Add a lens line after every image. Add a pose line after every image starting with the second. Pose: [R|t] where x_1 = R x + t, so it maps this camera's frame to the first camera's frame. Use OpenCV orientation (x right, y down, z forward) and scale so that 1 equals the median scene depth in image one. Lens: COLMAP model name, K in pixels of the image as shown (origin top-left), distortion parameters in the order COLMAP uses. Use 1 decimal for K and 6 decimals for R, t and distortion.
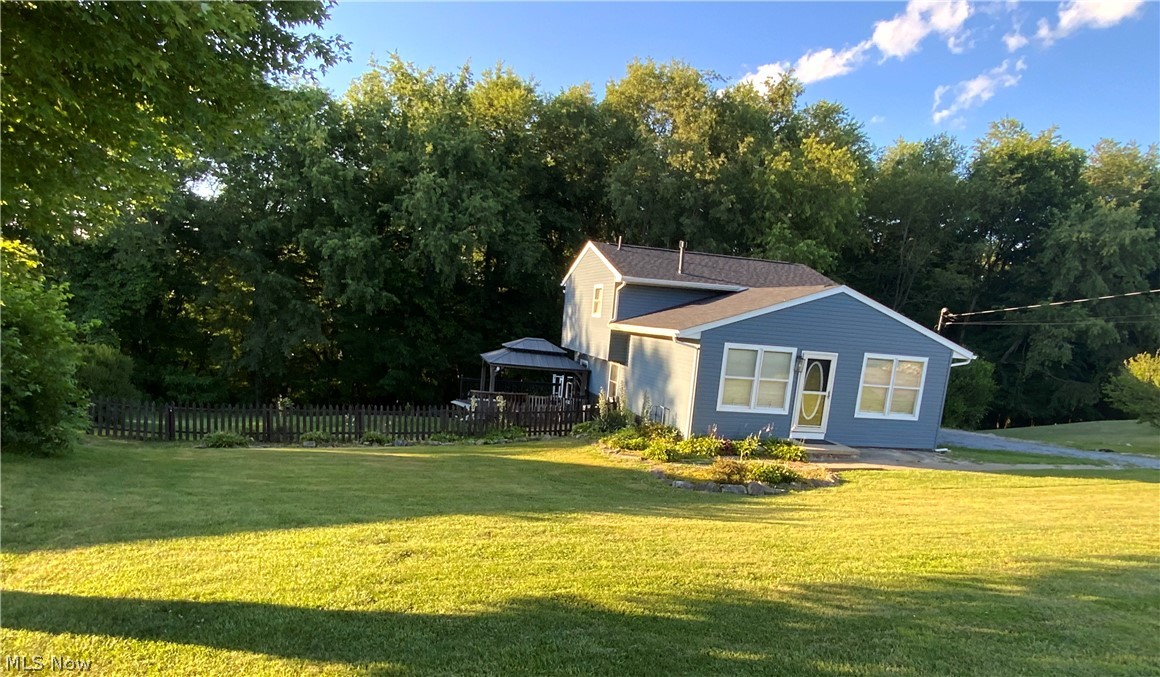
lens RADIAL K [[611.7, 0, 580.1], [0, 611.7, 342.2], [0, 0, 1]] dist [0.006785, -0.000064]
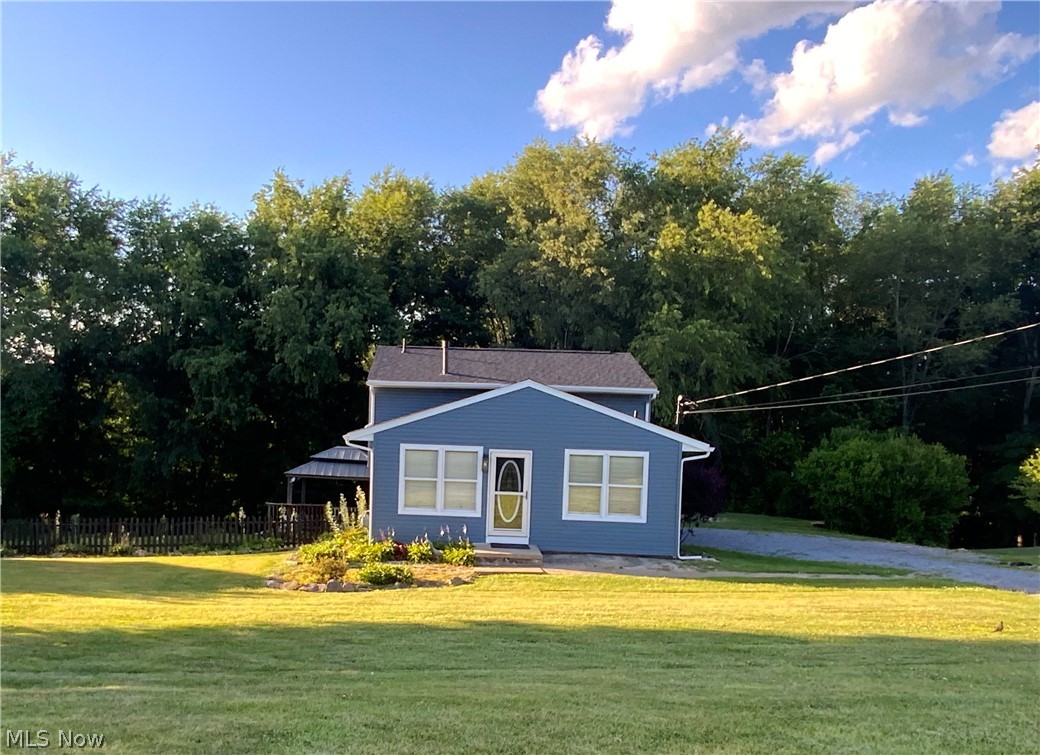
lens RADIAL K [[733.7, 0, 519.9], [0, 733.7, 375.9], [0, 0, 1]] dist [0.039496, 0.001536]
pose [[0.972452, -0.061097, -0.224954, 0.627437], [0.036982, 0.993255, -0.109897, 0.026134], [0.230151, 0.098550, 0.968152, -0.105016]]
